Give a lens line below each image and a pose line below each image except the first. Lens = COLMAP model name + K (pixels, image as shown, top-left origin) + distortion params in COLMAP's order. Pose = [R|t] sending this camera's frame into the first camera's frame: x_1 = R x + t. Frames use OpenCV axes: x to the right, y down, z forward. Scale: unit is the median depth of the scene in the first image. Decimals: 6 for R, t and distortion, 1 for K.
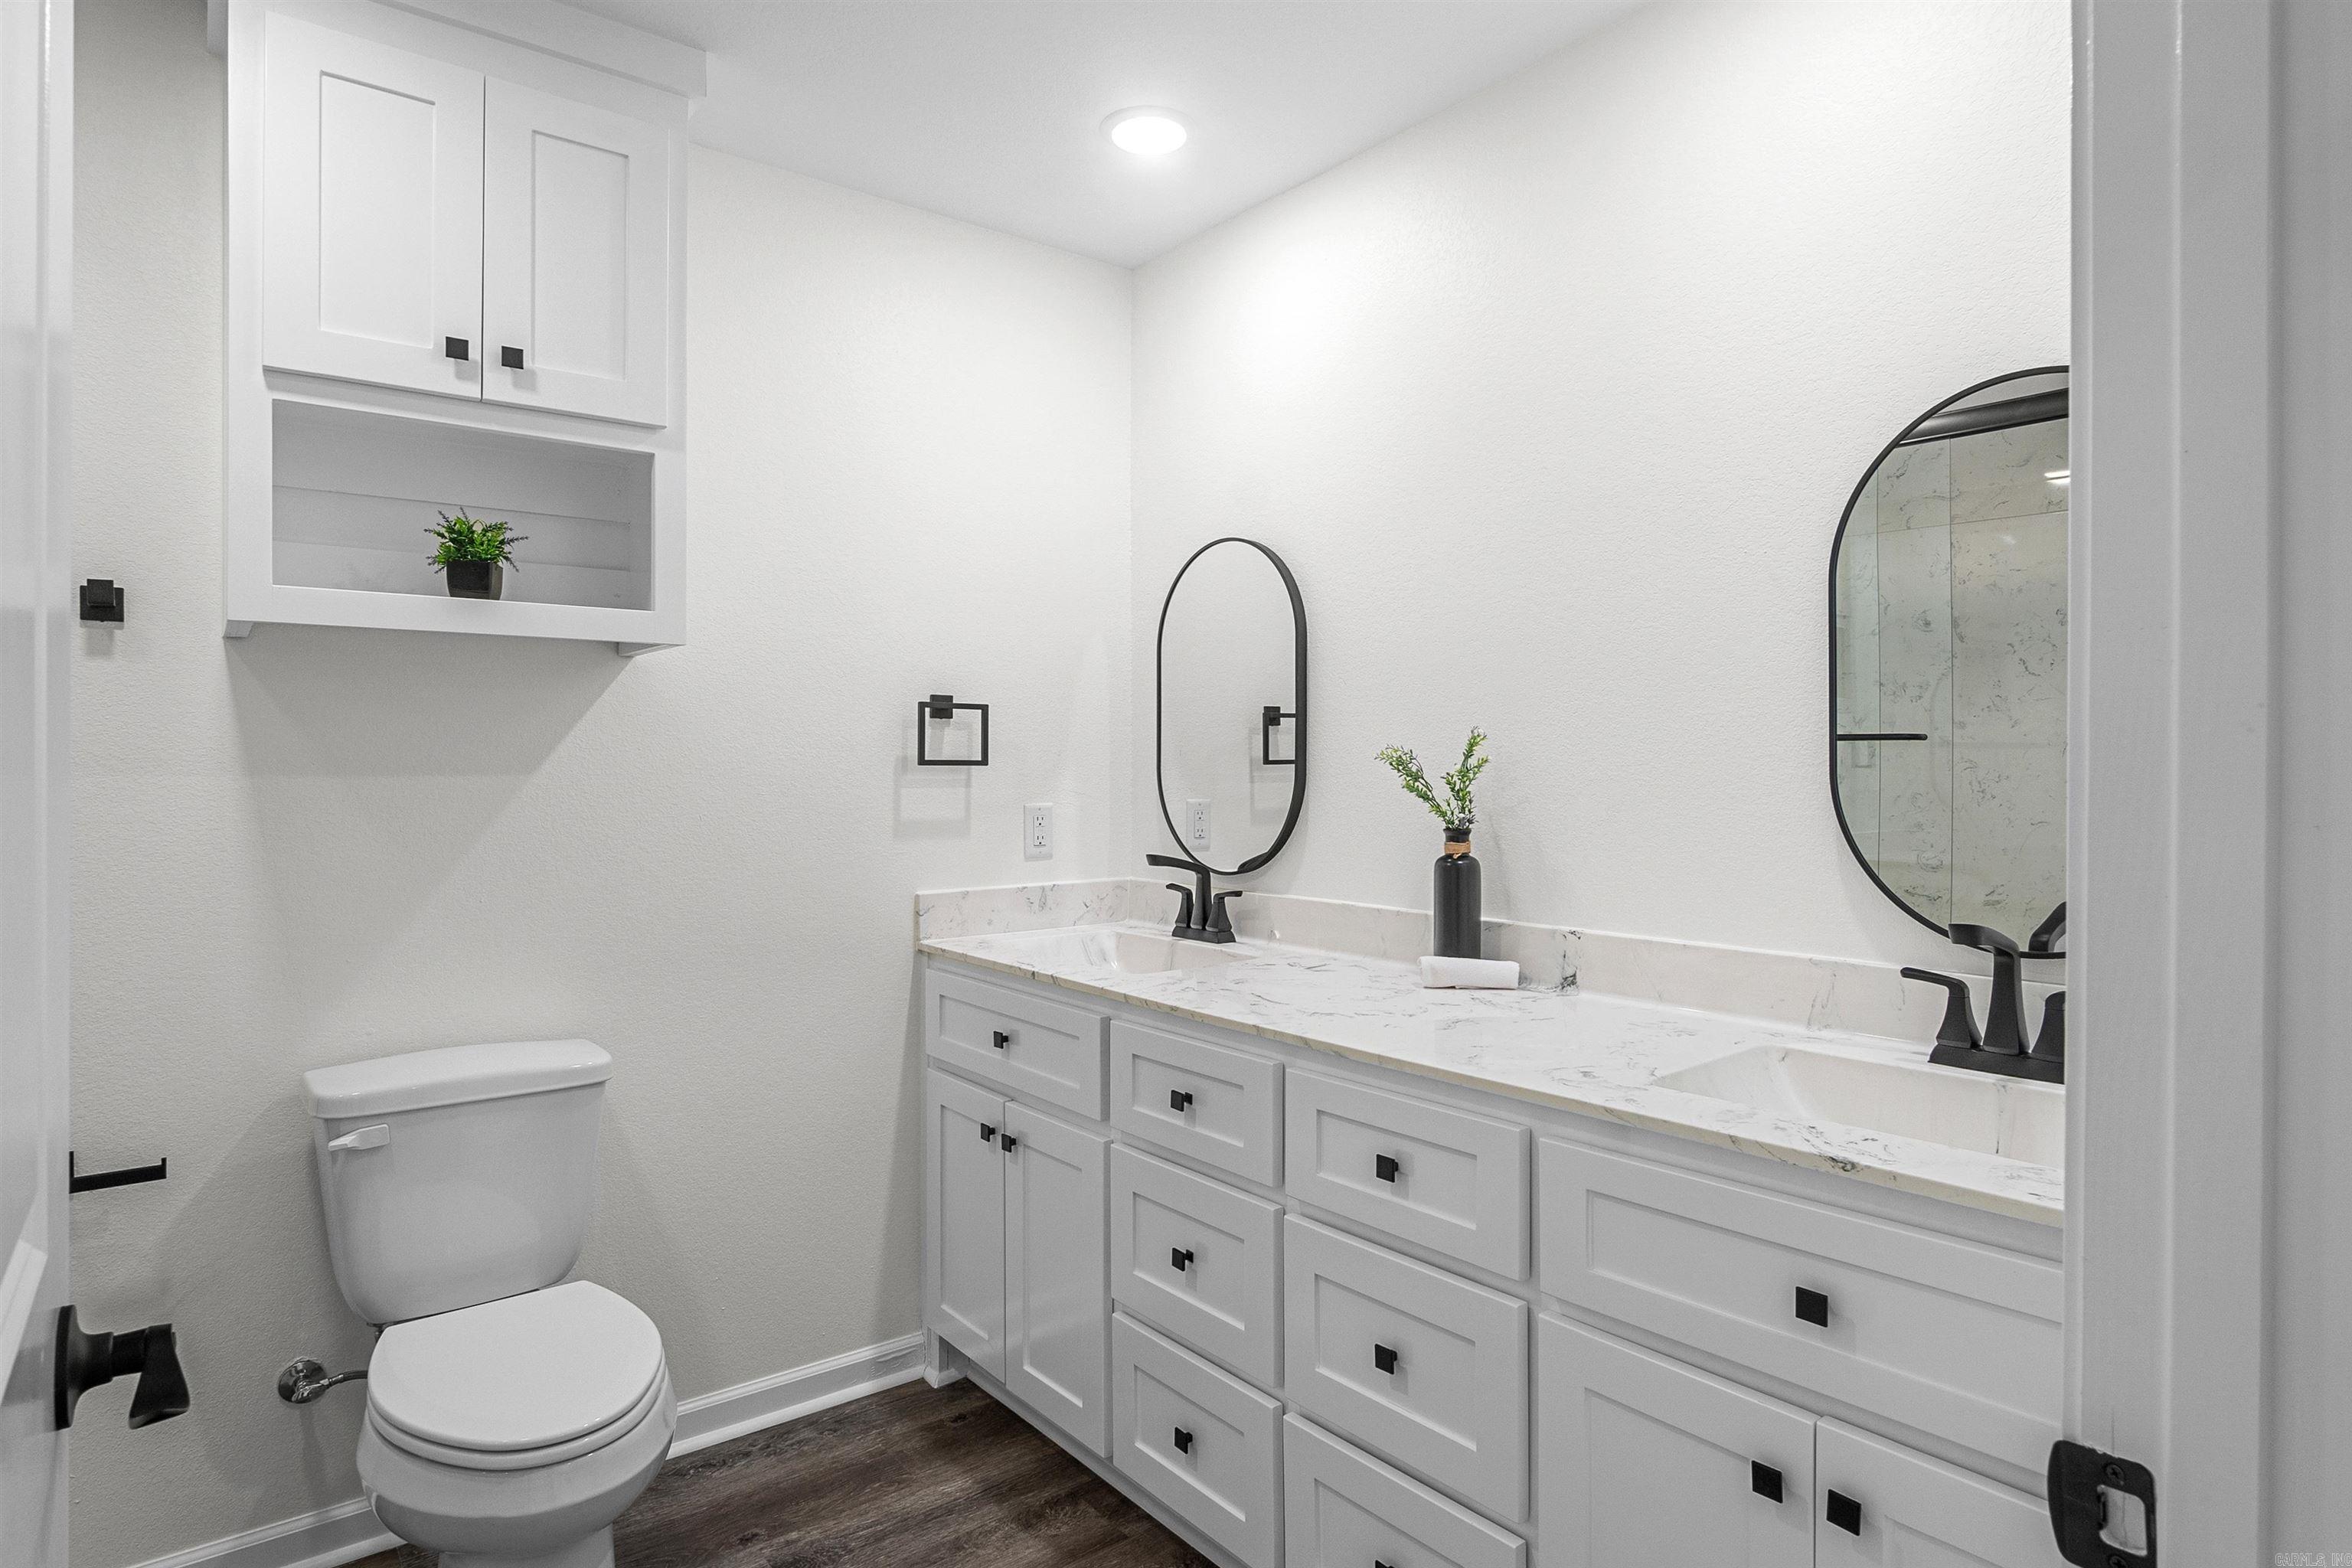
lens RADIAL K [[1271.3, 0, 1174.4], [0, 1271.3, 776.8], [0, 0, 1]] dist [-0.014562, 0.000194]
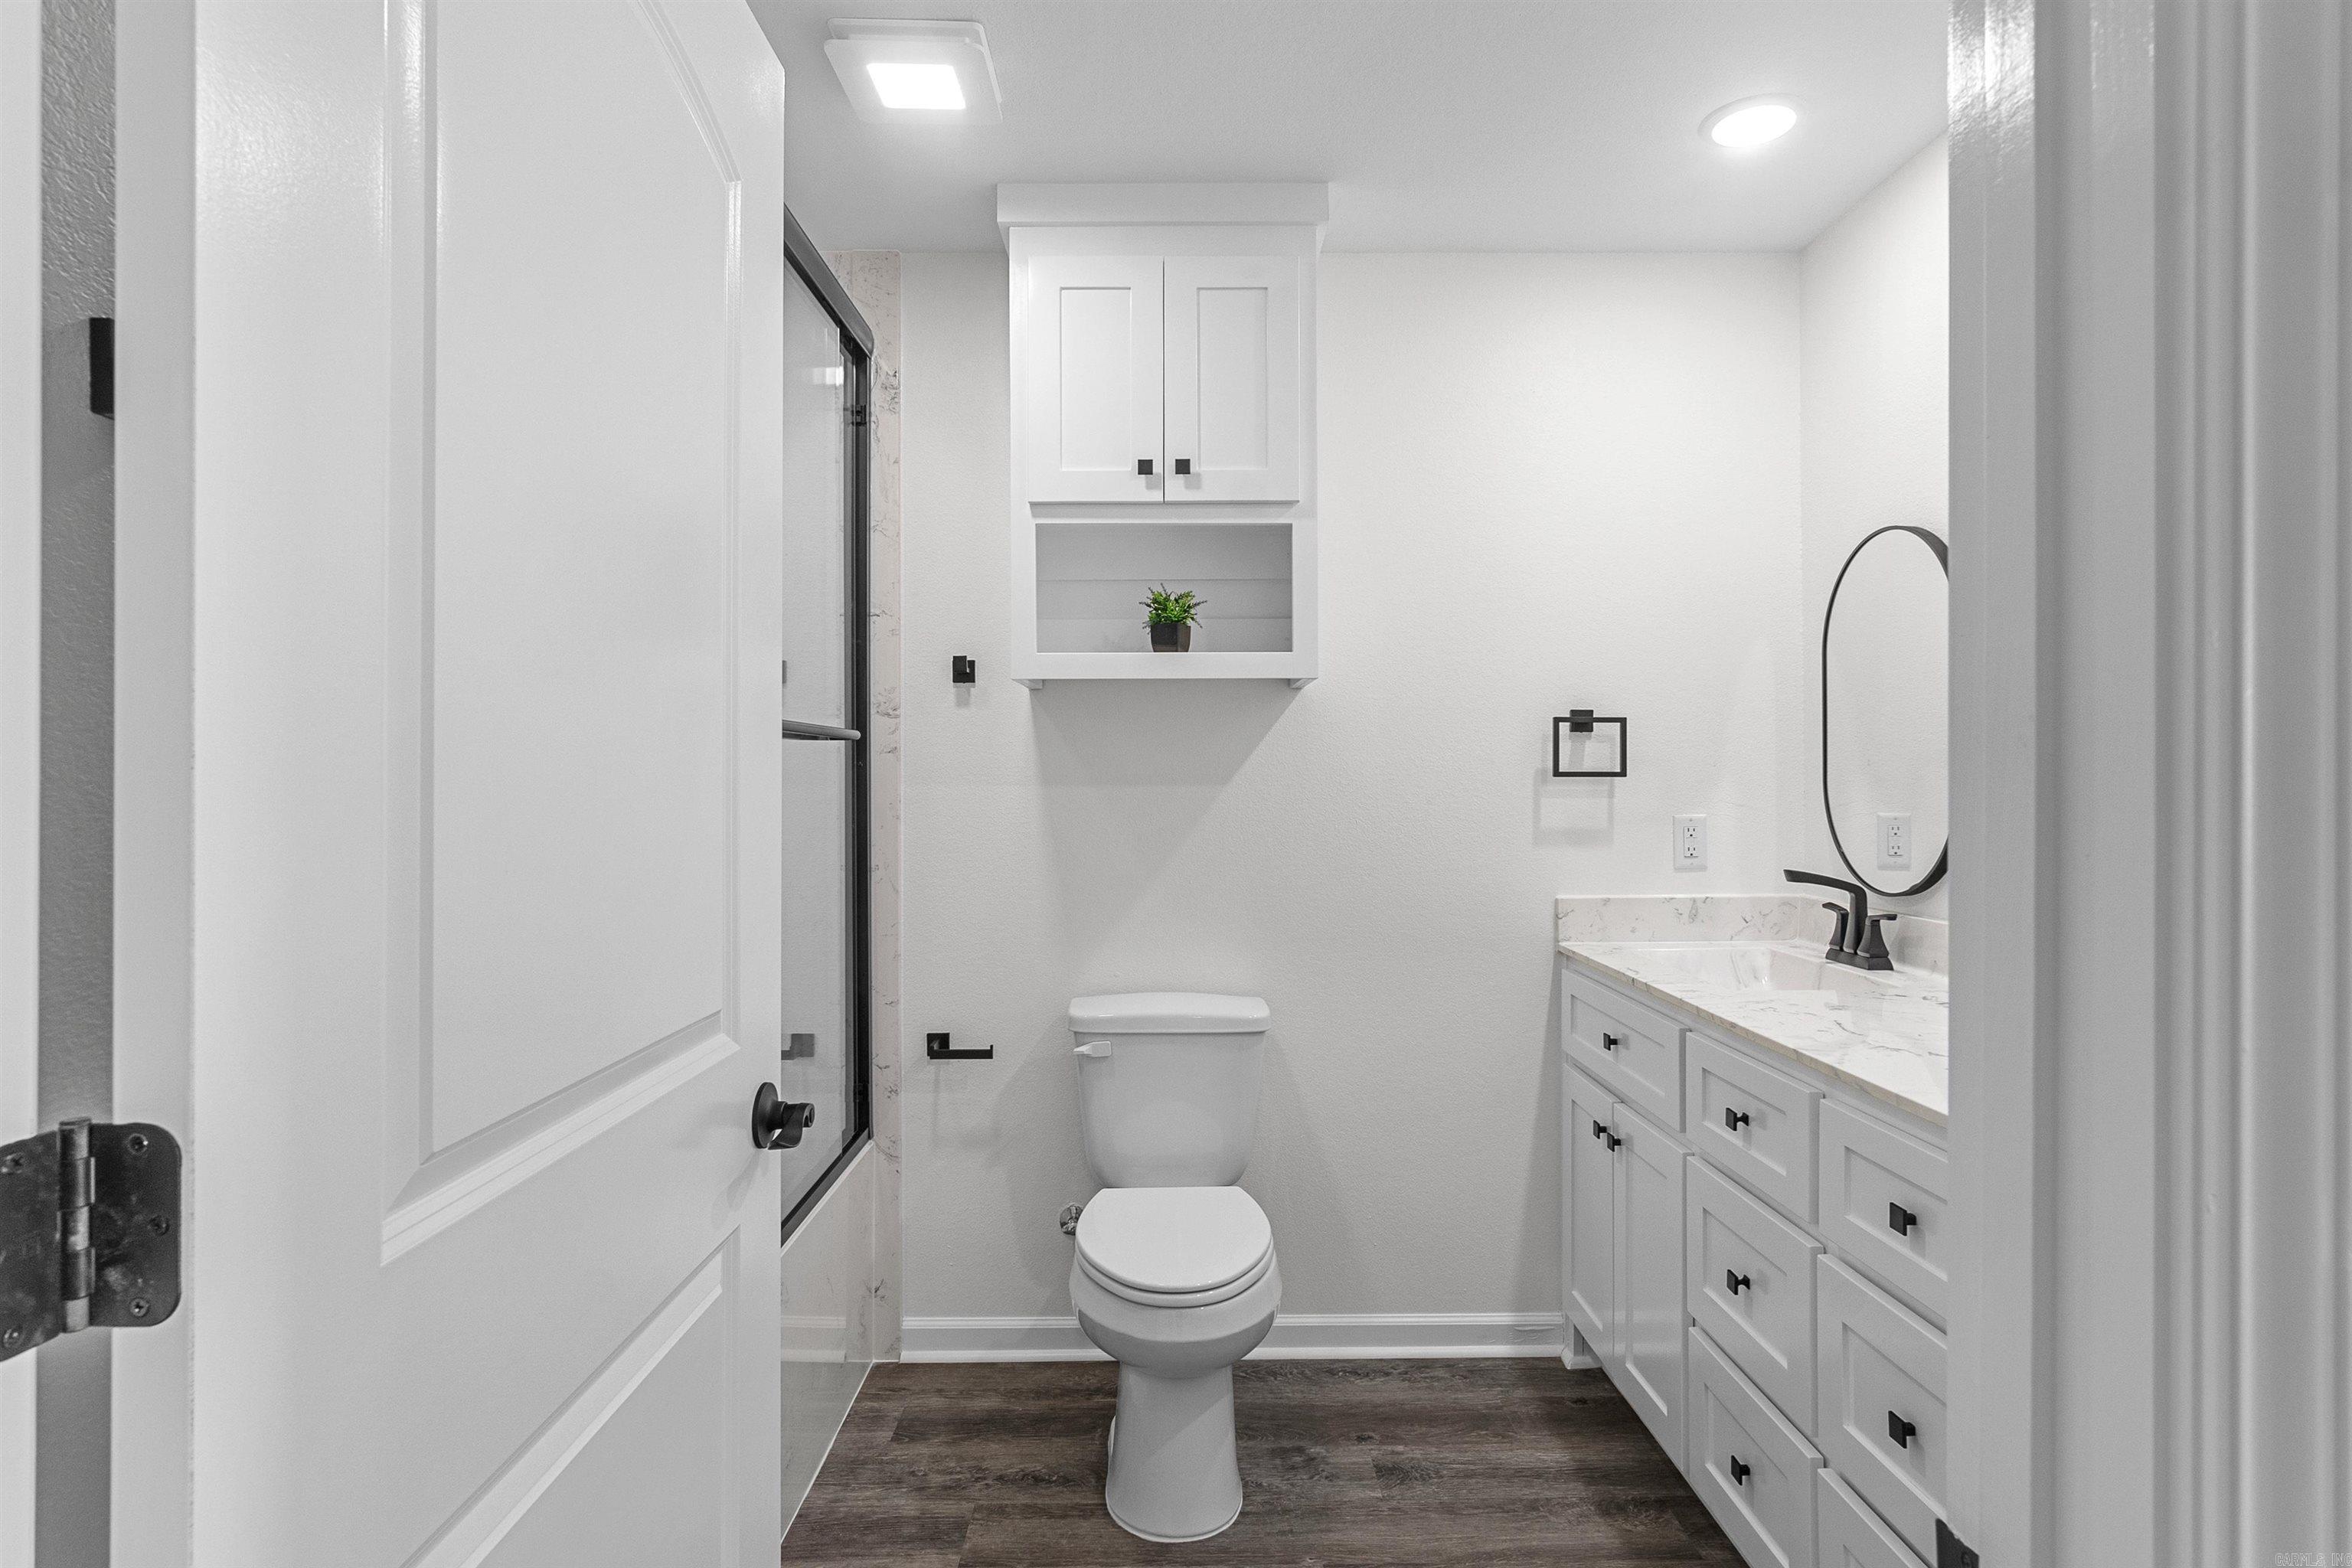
lens RADIAL K [[1229.8, 0, 1176.0], [0, 1229.8, 784.0], [0, 0, 1]] dist [-0.004180, 0.000090]
pose [[0.793000, 0.000204, -0.609222, 0.201914], [-0.002089, 0.999995, -0.002384, -0.000003], [0.609219, 0.003163, 0.792996, -0.010097]]
